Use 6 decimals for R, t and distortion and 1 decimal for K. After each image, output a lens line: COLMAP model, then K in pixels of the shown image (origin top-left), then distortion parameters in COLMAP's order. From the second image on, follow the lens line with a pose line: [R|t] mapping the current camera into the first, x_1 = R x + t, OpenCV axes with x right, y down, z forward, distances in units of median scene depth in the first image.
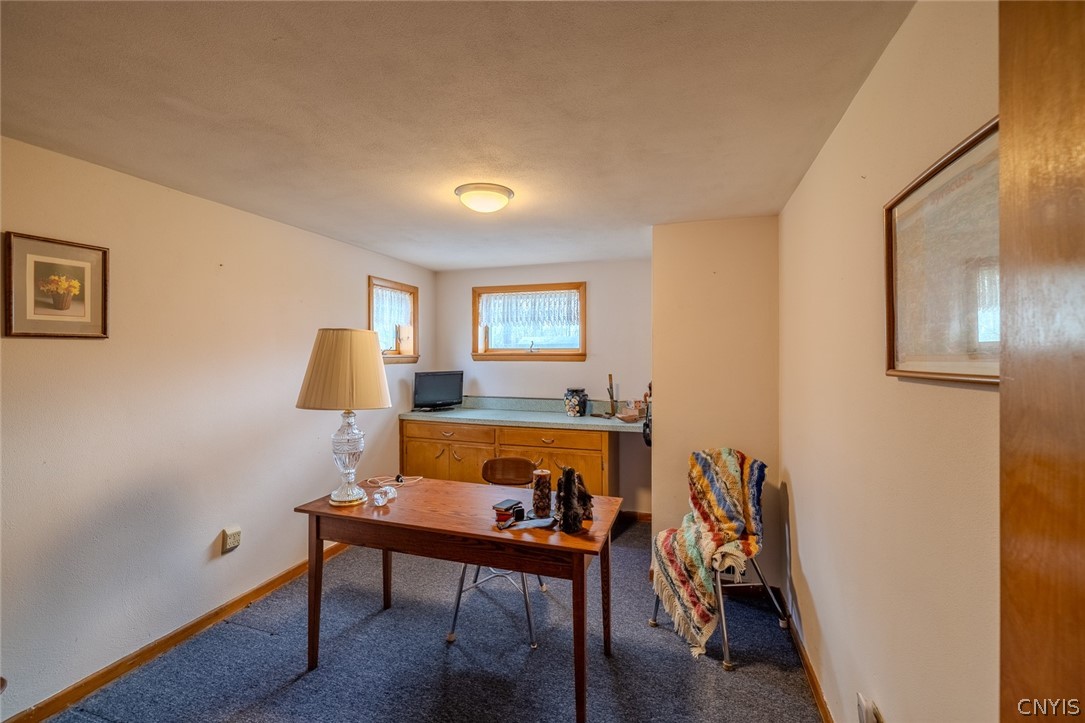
lens RADIAL K [[467.2, 0, 542.2], [0, 467.2, 355.0], [0, 0, 1]] dist [0.024929, 0.000433]
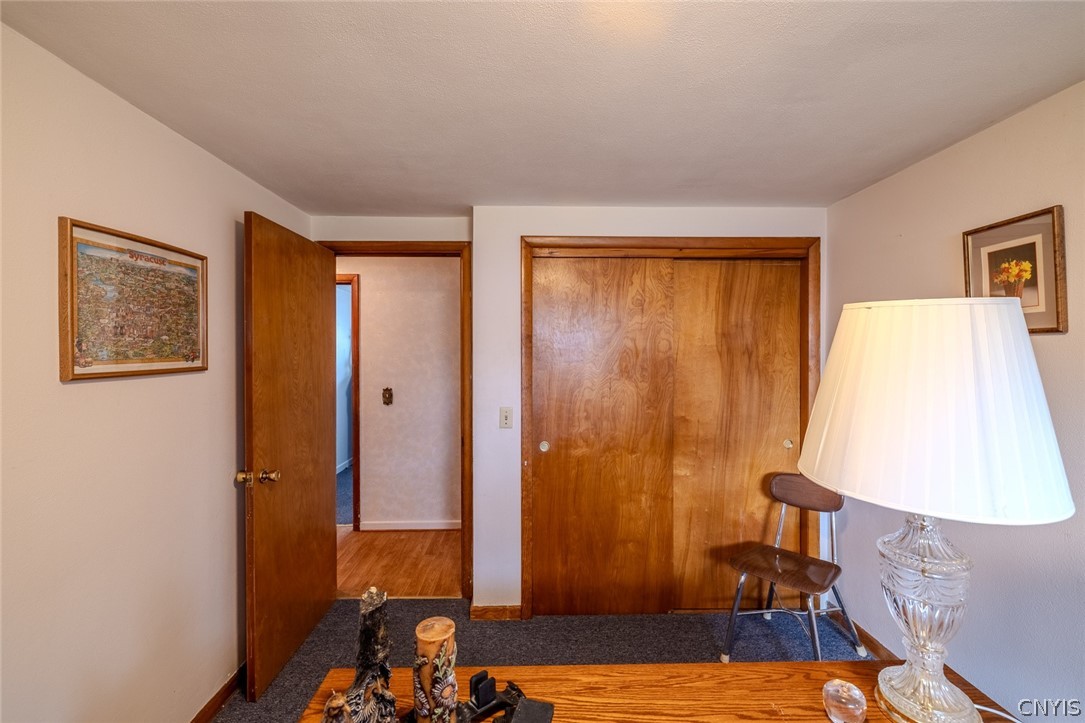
lens RADIAL K [[467.2, 0, 541.1], [0, 467.2, 352.7], [0, 0, 1]] dist [0.024929, 0.000433]
pose [[-0.943910, 0.004742, -0.330170, 0.053352], [0.002928, 0.999978, 0.005989, -0.011553], [0.330191, 0.004687, -0.943903, 1.499862]]
